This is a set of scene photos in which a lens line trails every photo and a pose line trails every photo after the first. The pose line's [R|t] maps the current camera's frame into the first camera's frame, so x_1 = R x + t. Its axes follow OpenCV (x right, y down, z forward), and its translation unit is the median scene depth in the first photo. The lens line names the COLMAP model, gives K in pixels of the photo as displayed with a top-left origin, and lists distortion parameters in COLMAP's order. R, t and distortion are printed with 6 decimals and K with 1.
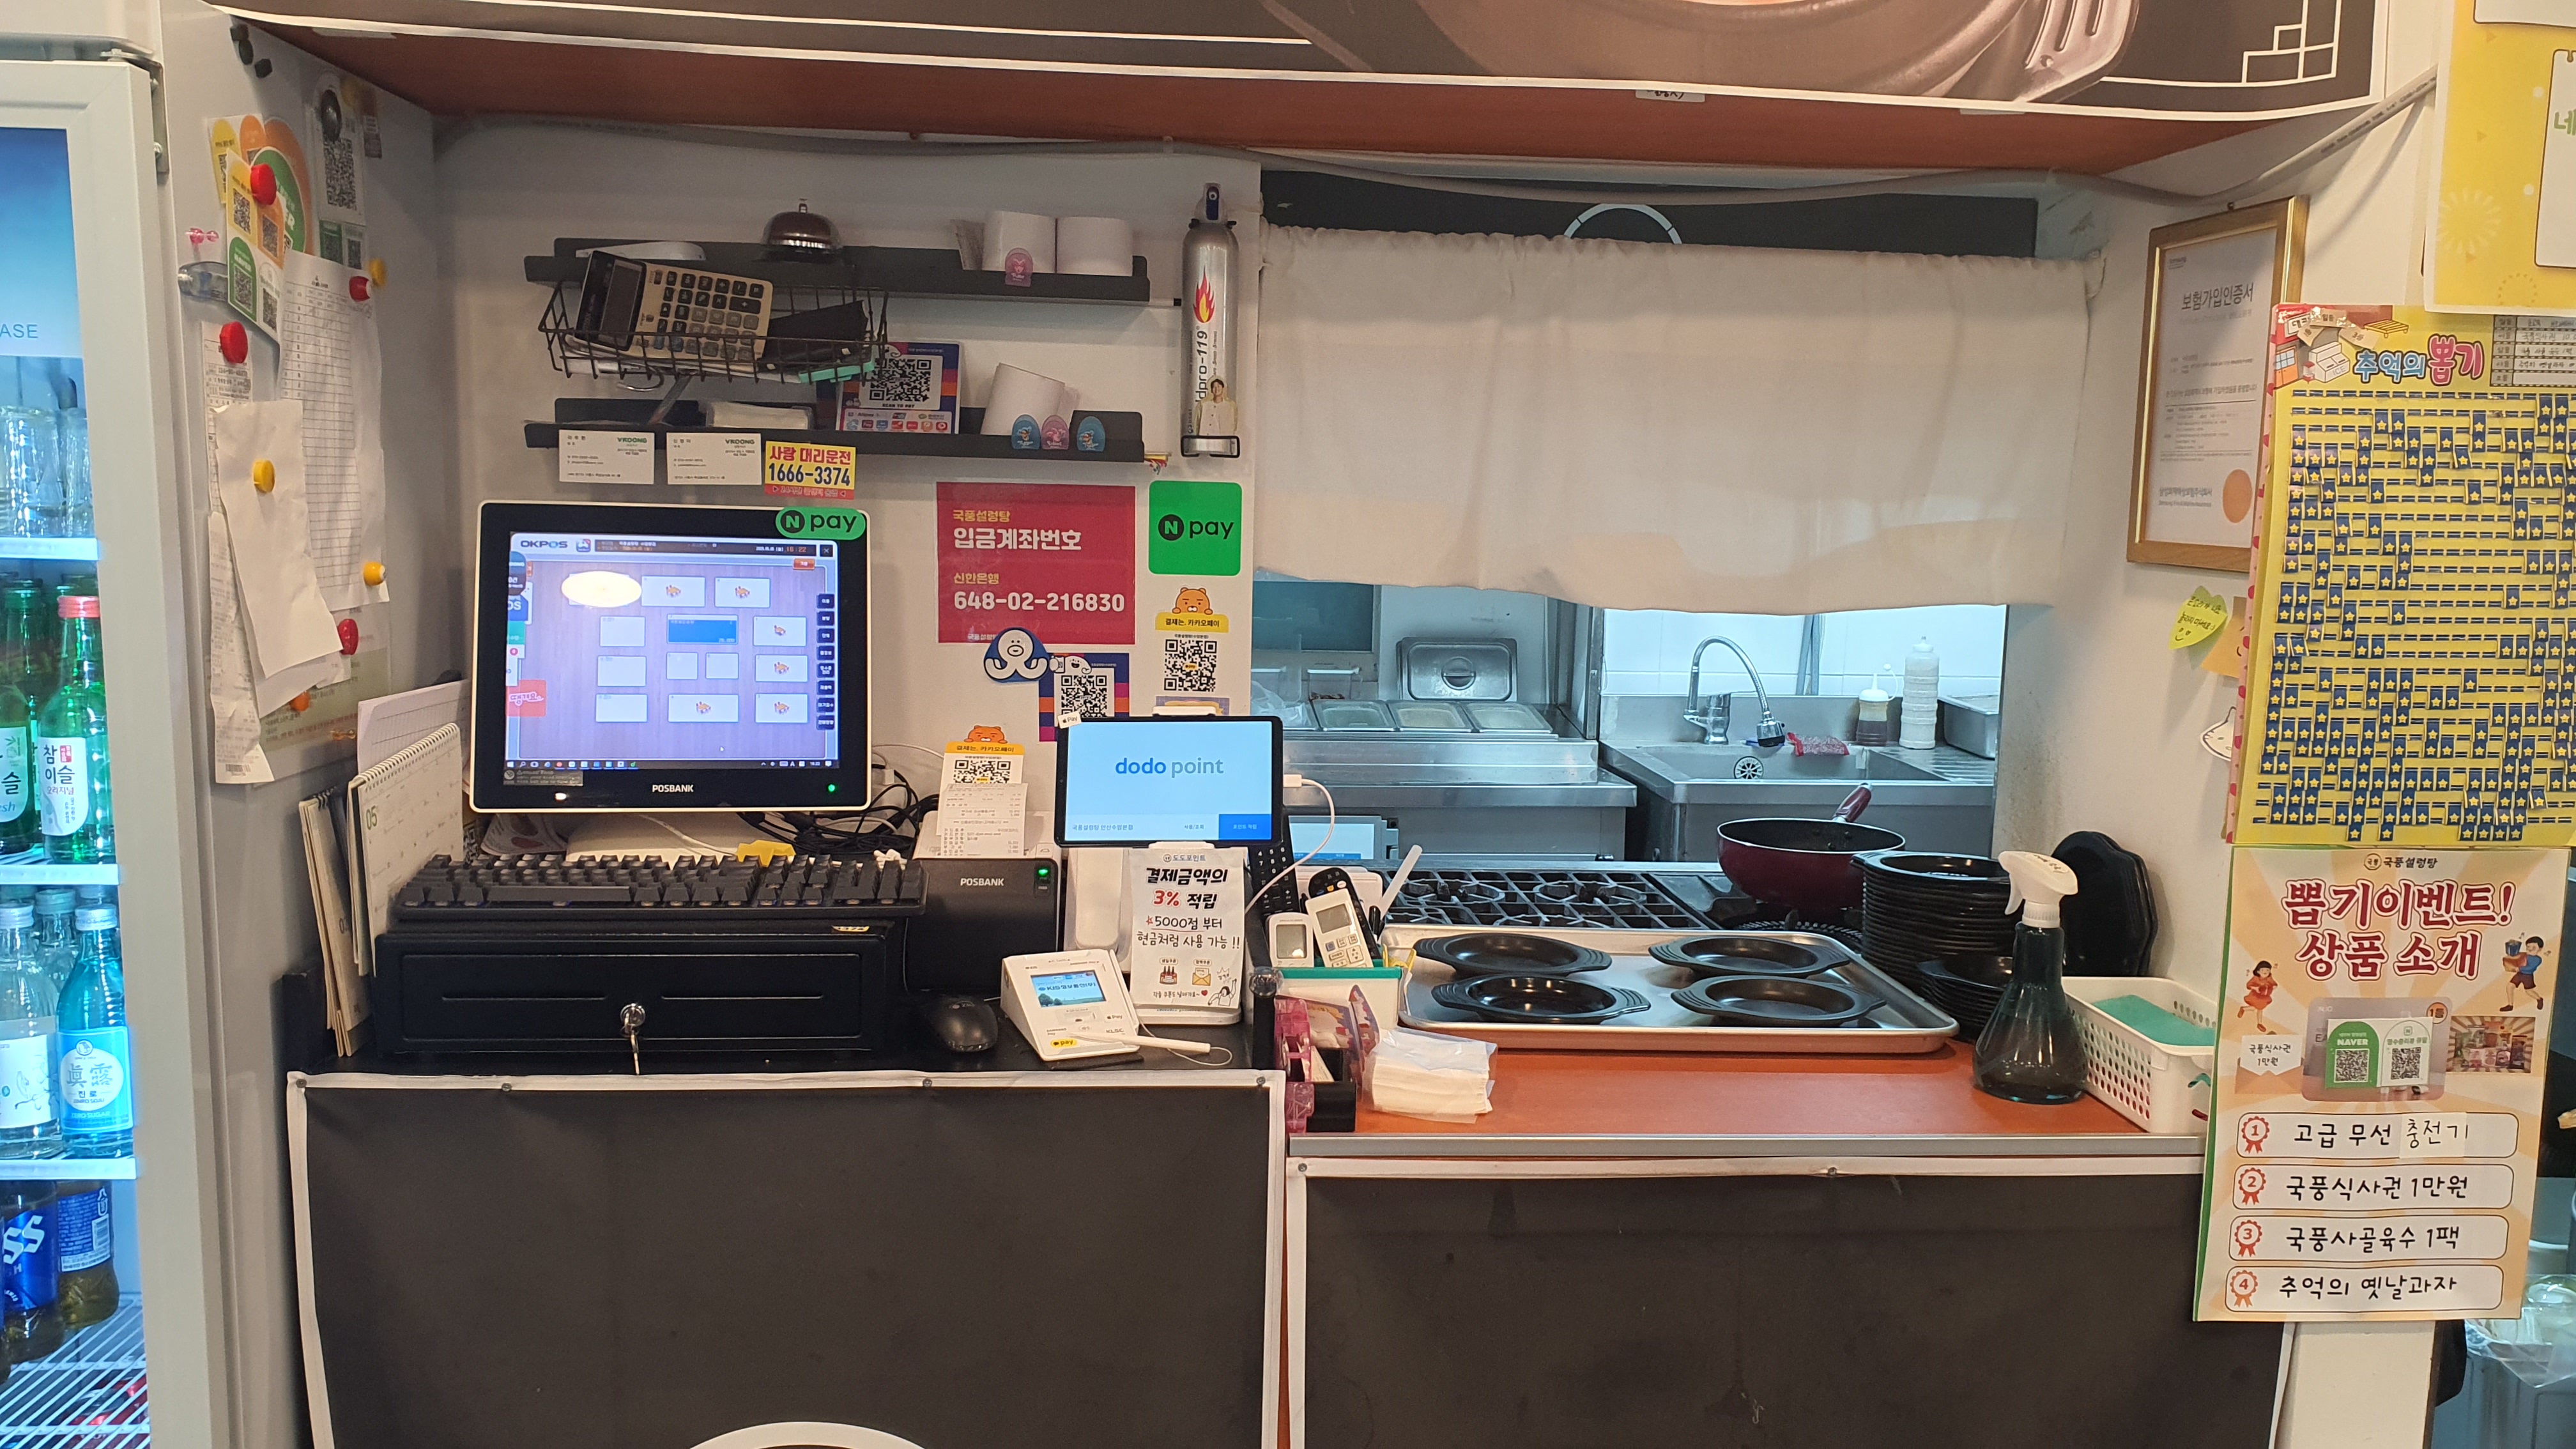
lens RADIAL K [[2031.9, 0, 1280.1], [0, 2031.9, 753.1], [0, 0, 1]] dist [-0.027137, 0.087705]
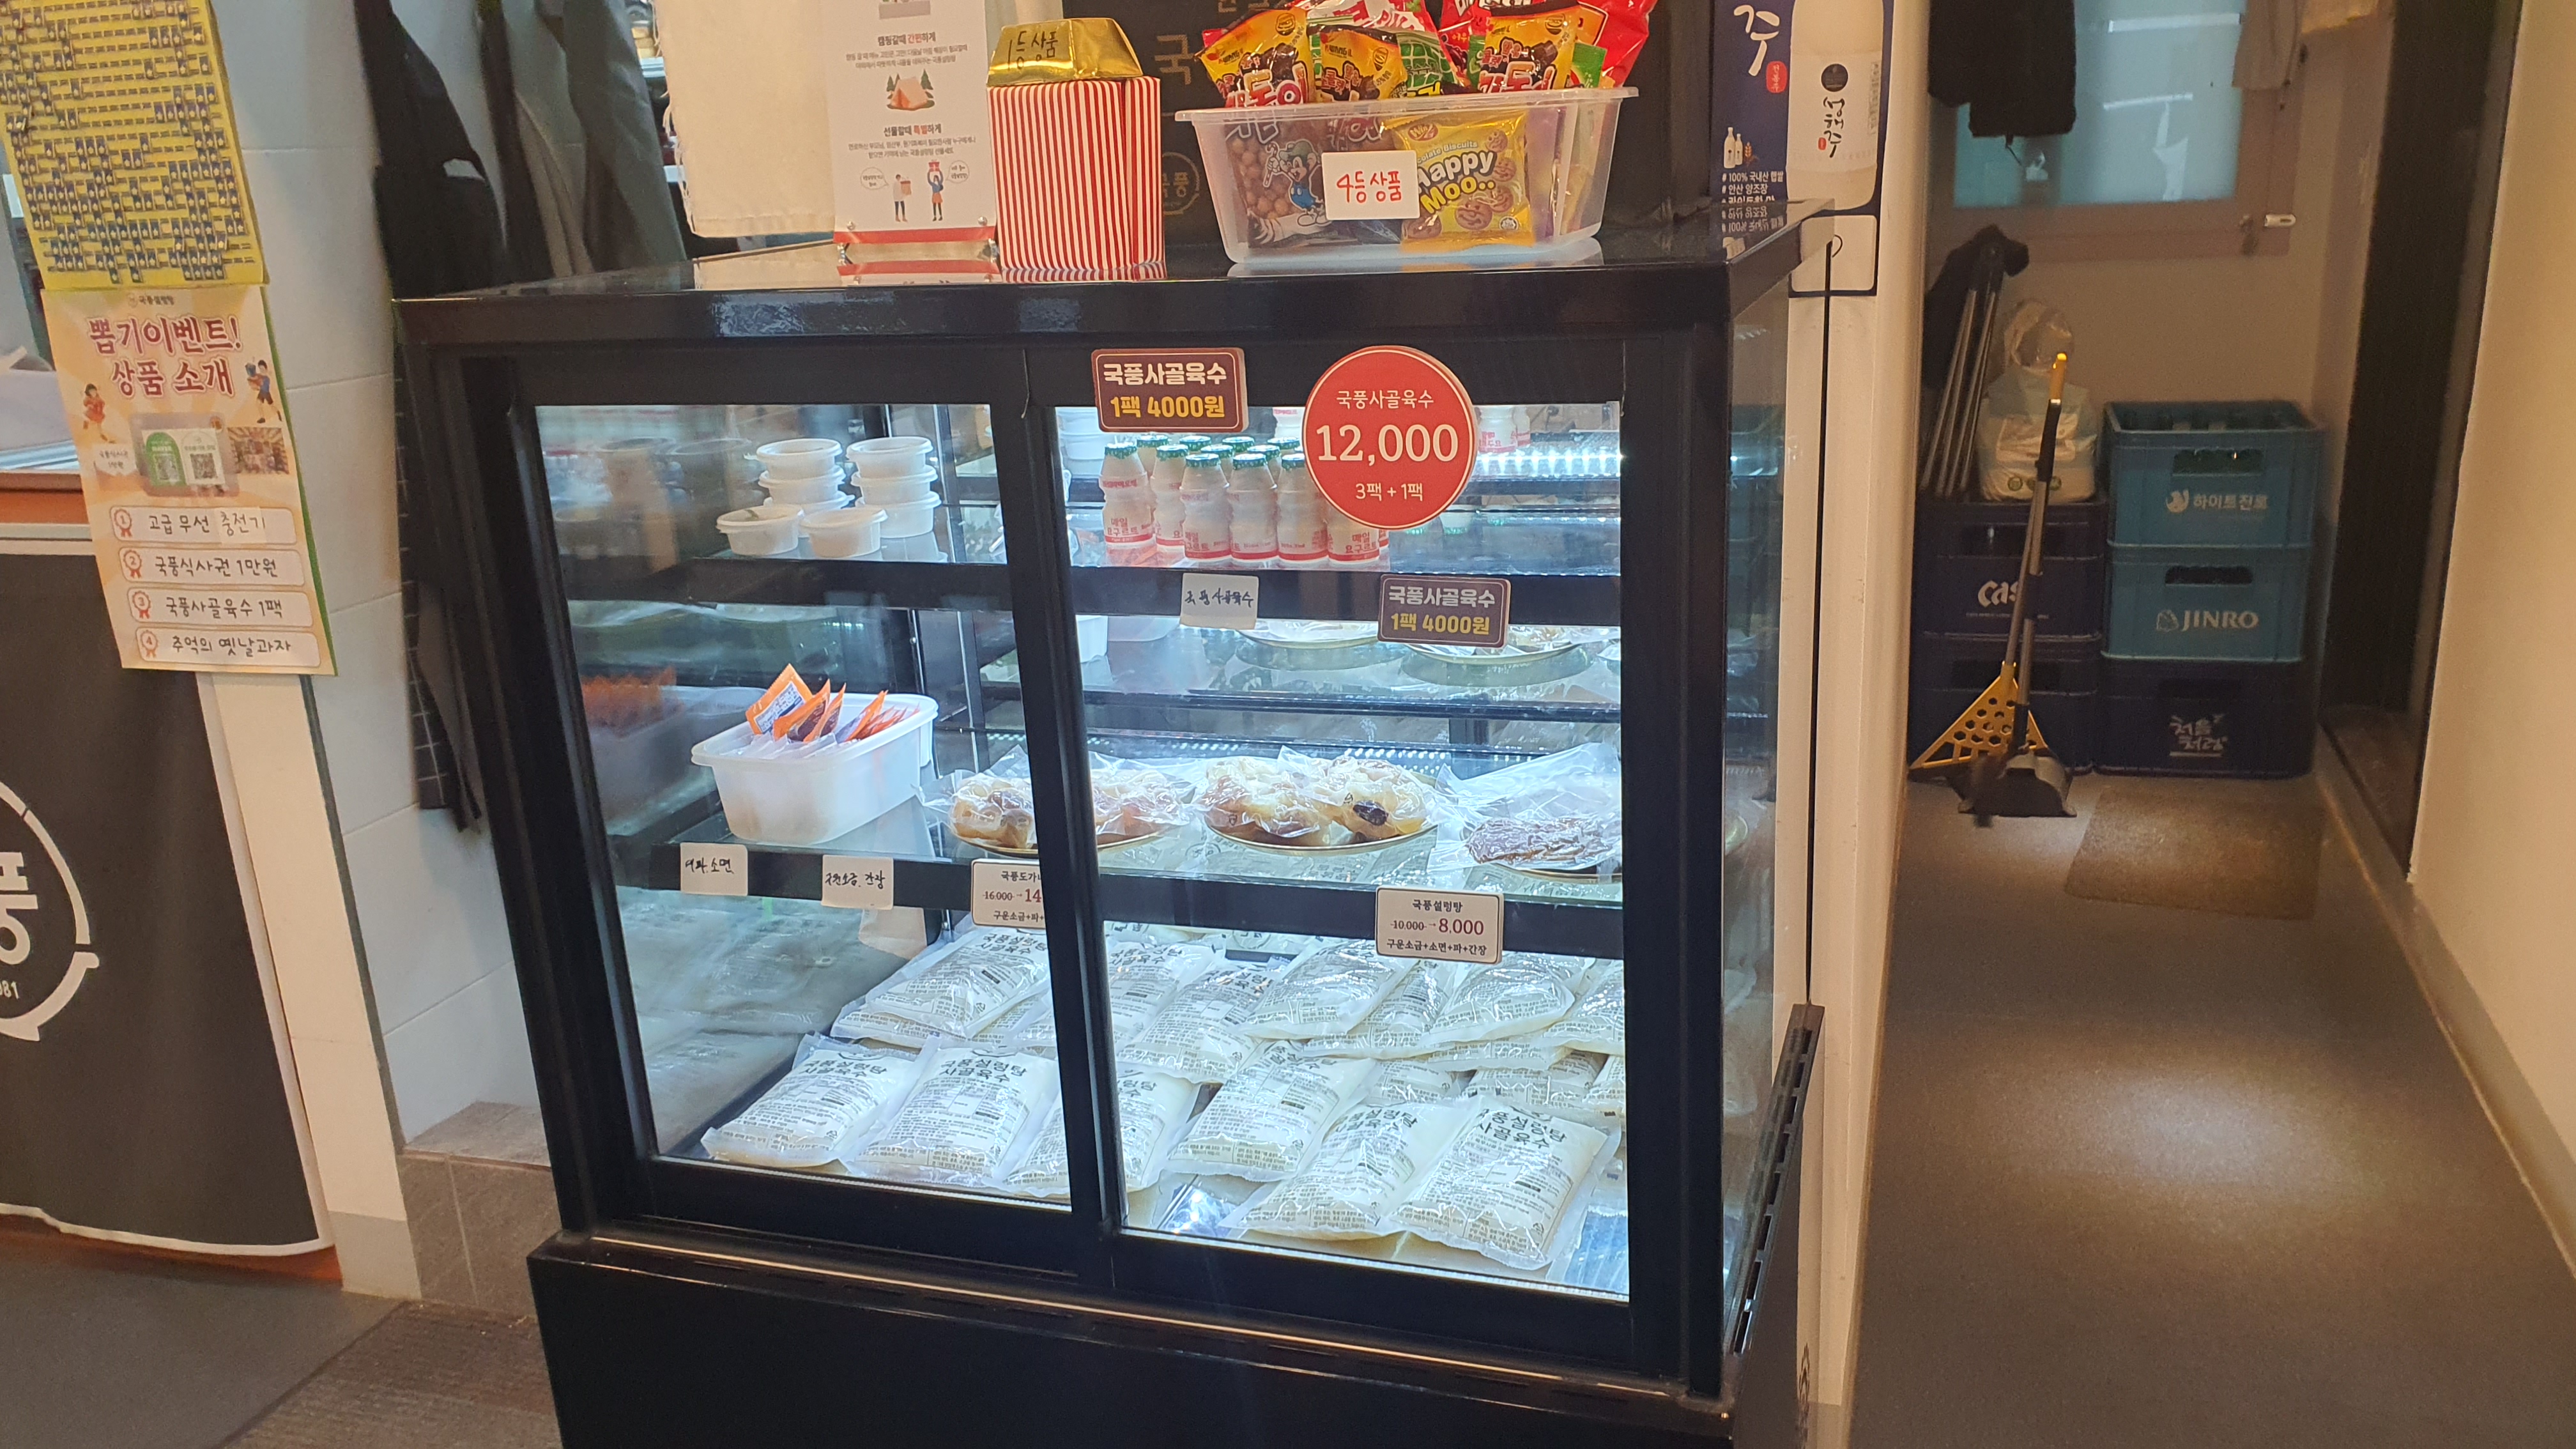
lens RADIAL K [[2060.6, 0, 1301.1], [0, 2060.6, 779.3], [0, 0, 1]] dist [0.034181, -0.012060]
pose [[0.922473, 0.048194, -0.383042, 1.716562], [0.021089, 0.984406, 0.174645, 0.135721], [0.385486, -0.169183, 0.907071, 0.064705]]
